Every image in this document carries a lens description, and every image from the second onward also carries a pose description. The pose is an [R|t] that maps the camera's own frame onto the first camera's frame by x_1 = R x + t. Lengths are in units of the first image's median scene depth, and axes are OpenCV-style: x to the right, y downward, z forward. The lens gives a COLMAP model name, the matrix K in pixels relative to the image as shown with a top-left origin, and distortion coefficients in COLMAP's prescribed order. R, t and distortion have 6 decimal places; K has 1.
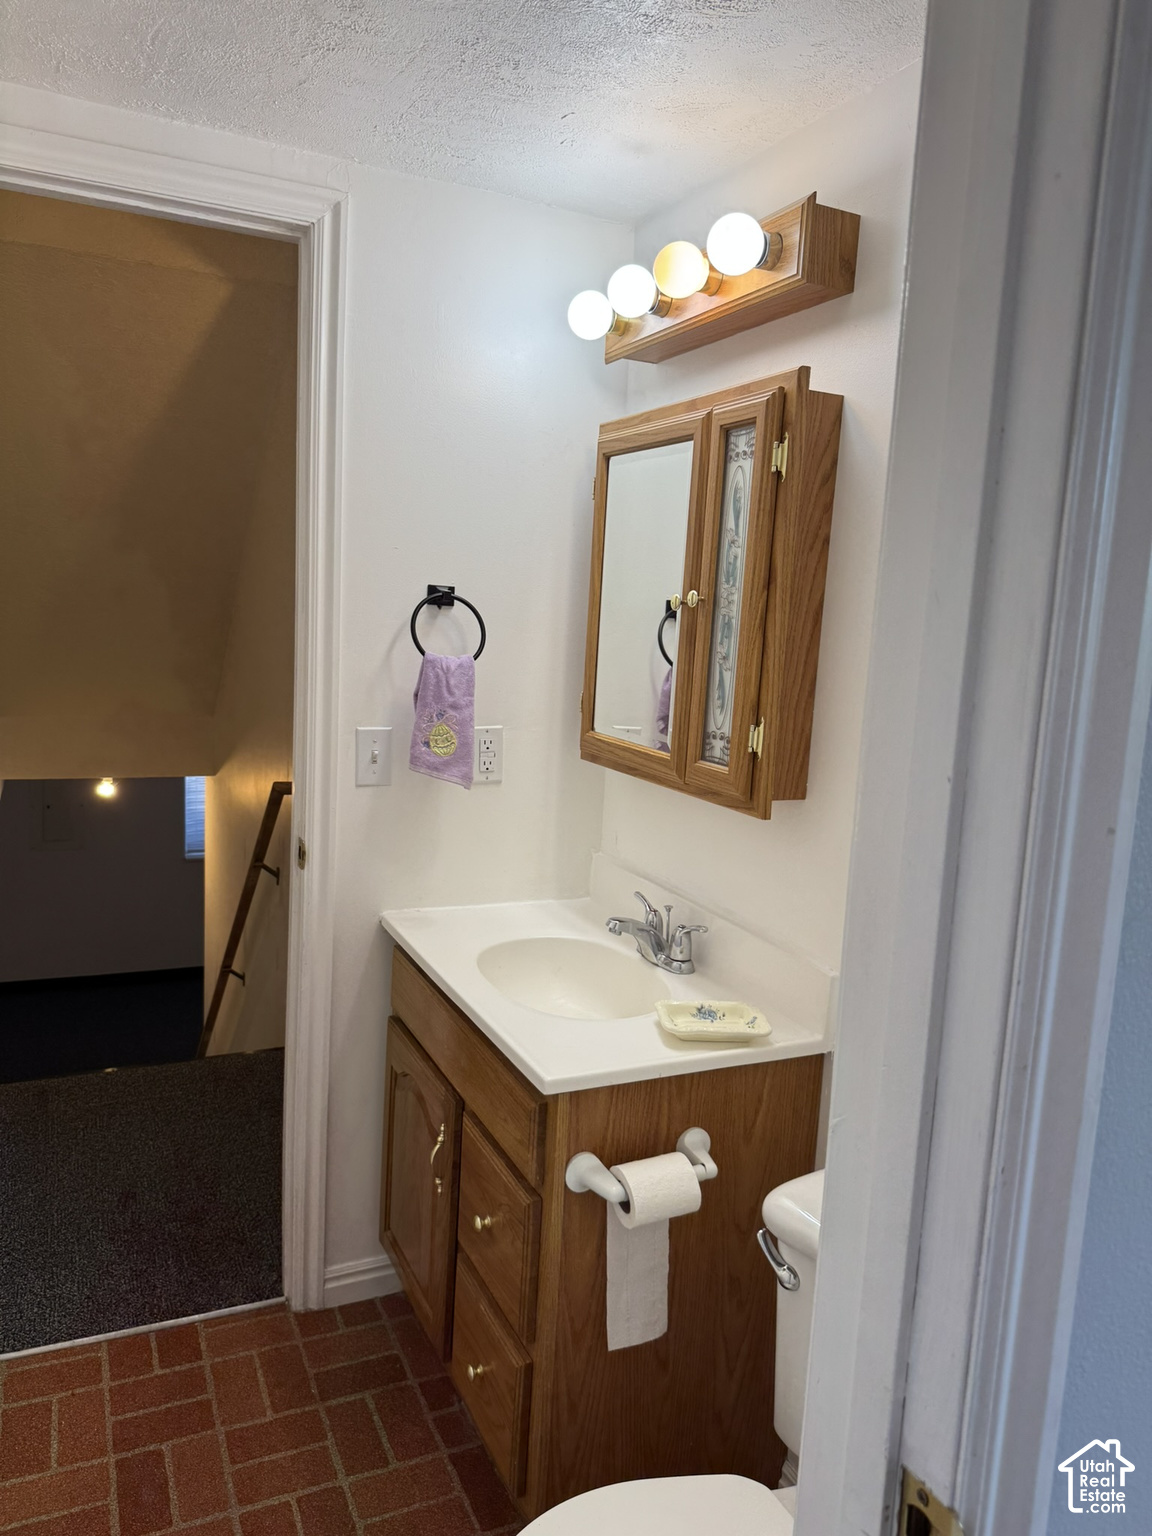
lens RADIAL K [[1113.0, 0, 574.1], [0, 1113.0, 766.6], [0, 0, 1]] dist [0.074662, -0.076978]
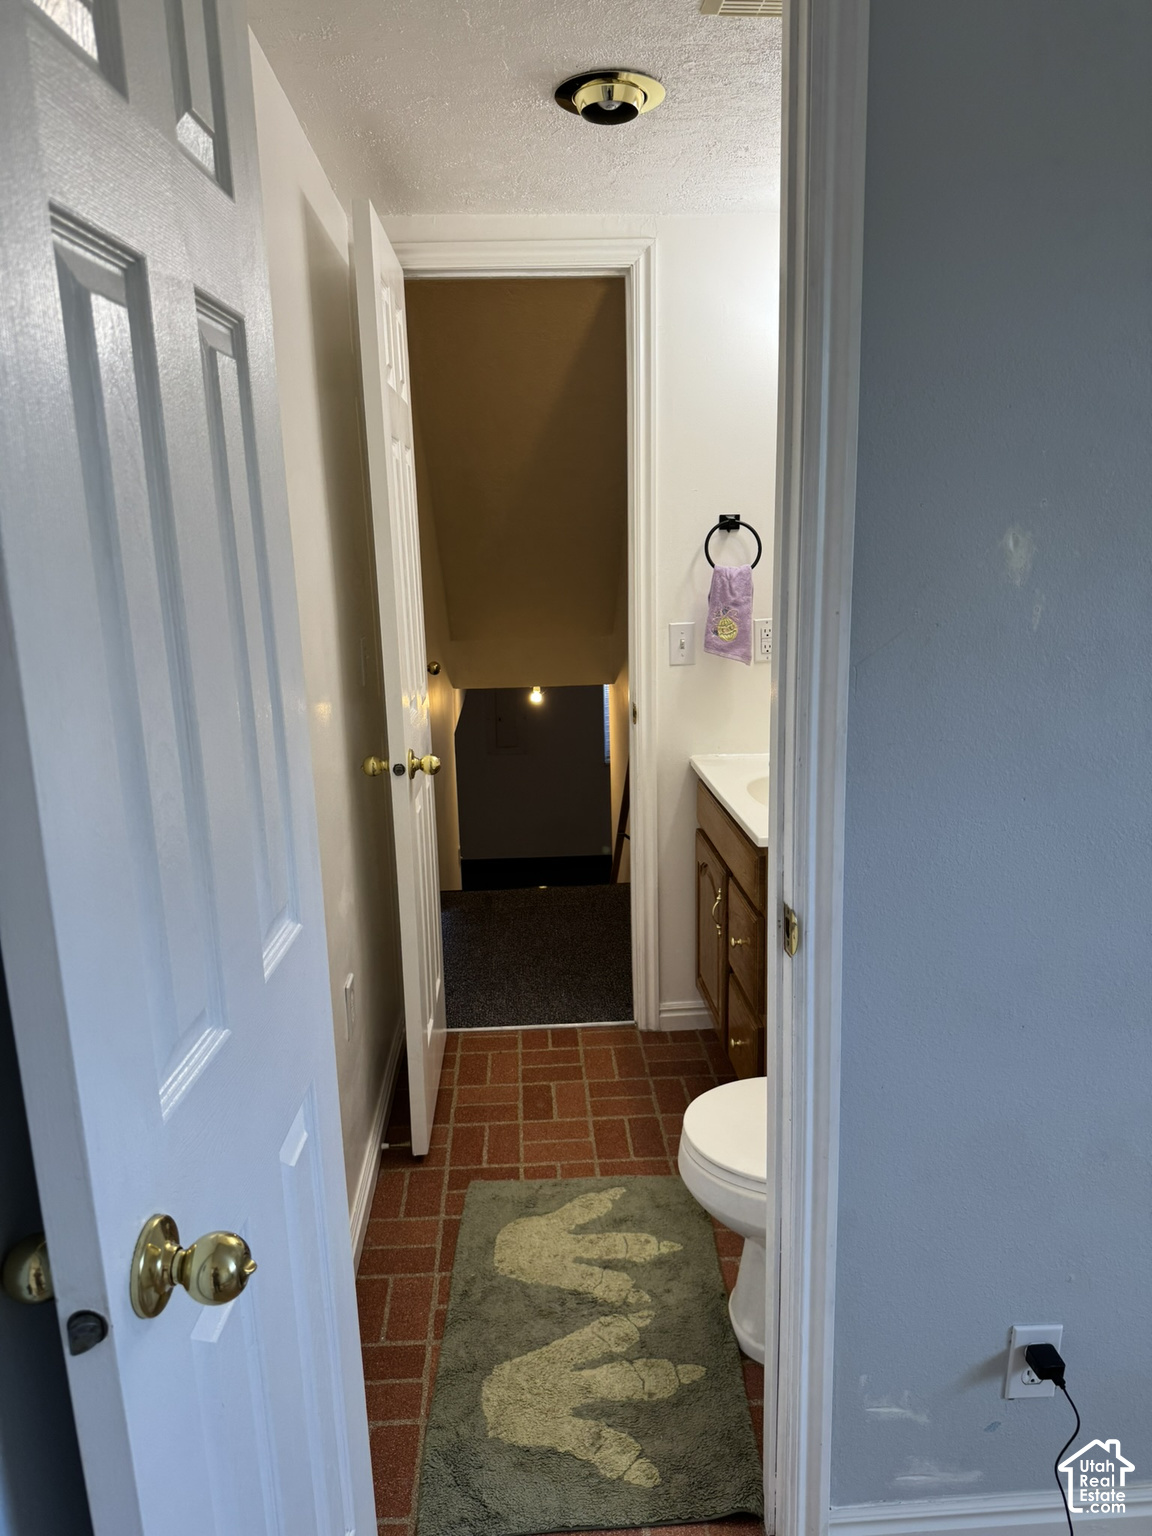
lens RADIAL K [[1113.0, 0, 563.2], [0, 1113.0, 760.3], [0, 0, 1]] dist [0.074662, -0.076978]
pose [[0.924464, 0.000341, -0.381270, 0.217487], [0.022097, 0.998271, 0.054472, 0.058101], [0.380629, -0.058782, 0.922858, -0.357169]]
